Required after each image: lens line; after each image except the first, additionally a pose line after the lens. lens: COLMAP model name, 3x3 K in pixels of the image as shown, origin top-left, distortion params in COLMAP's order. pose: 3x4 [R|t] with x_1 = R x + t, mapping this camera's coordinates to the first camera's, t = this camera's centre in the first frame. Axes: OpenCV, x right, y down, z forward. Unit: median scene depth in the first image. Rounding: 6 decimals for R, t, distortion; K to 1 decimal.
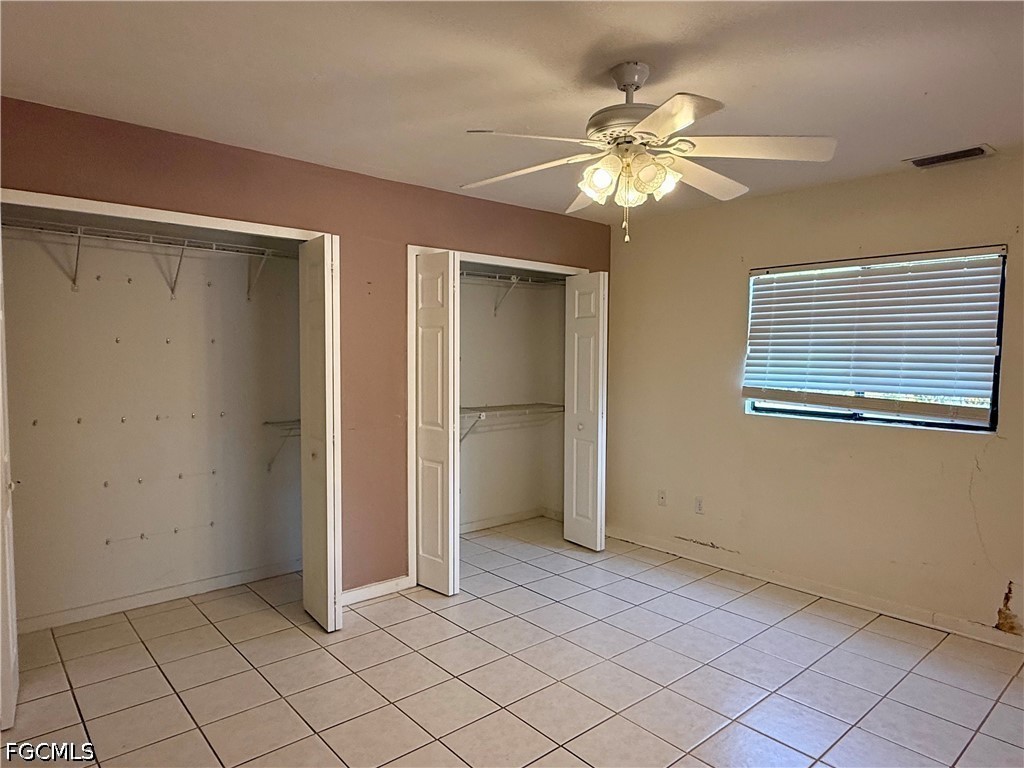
lens RADIAL K [[630.4, 0, 512.3], [0, 630.4, 388.3], [0, 0, 1]] dist [0.001096, -0.000121]
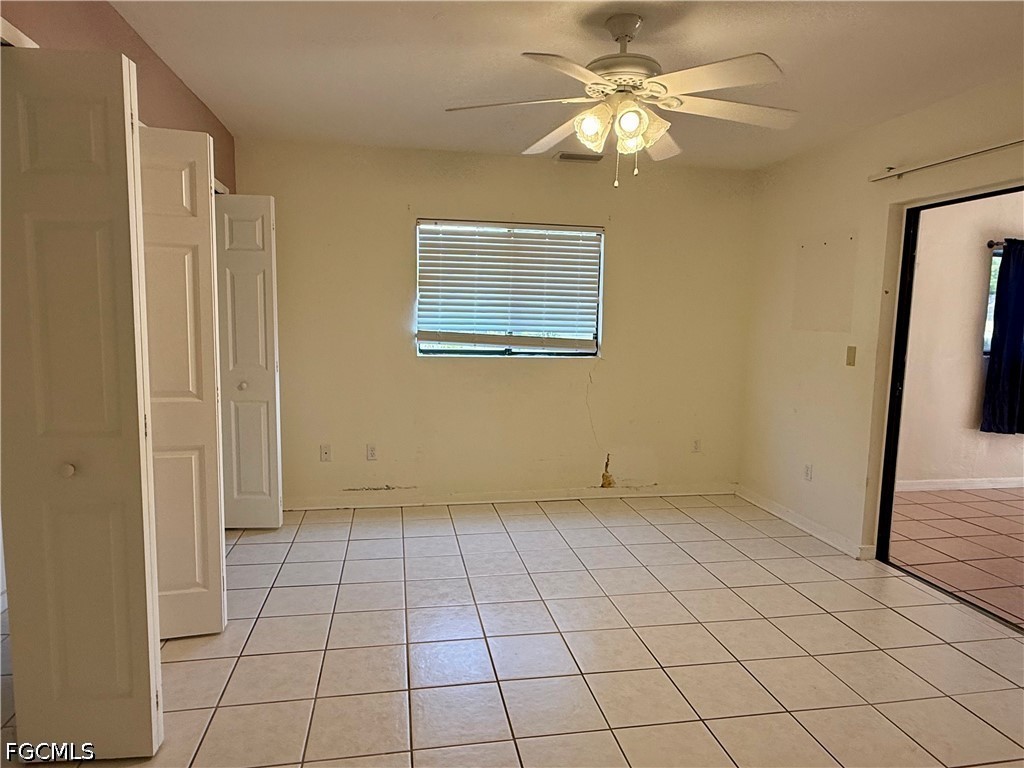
lens RADIAL K [[630.4, 0, 511.6], [0, 630.4, 381.9], [0, 0, 1]] dist [0.001096, -0.000121]
pose [[0.513360, -0.088140, 0.853635, -0.505916], [0.033515, 0.996012, 0.082685, 0.001318], [-0.857518, -0.013837, 0.514267, 0.354894]]
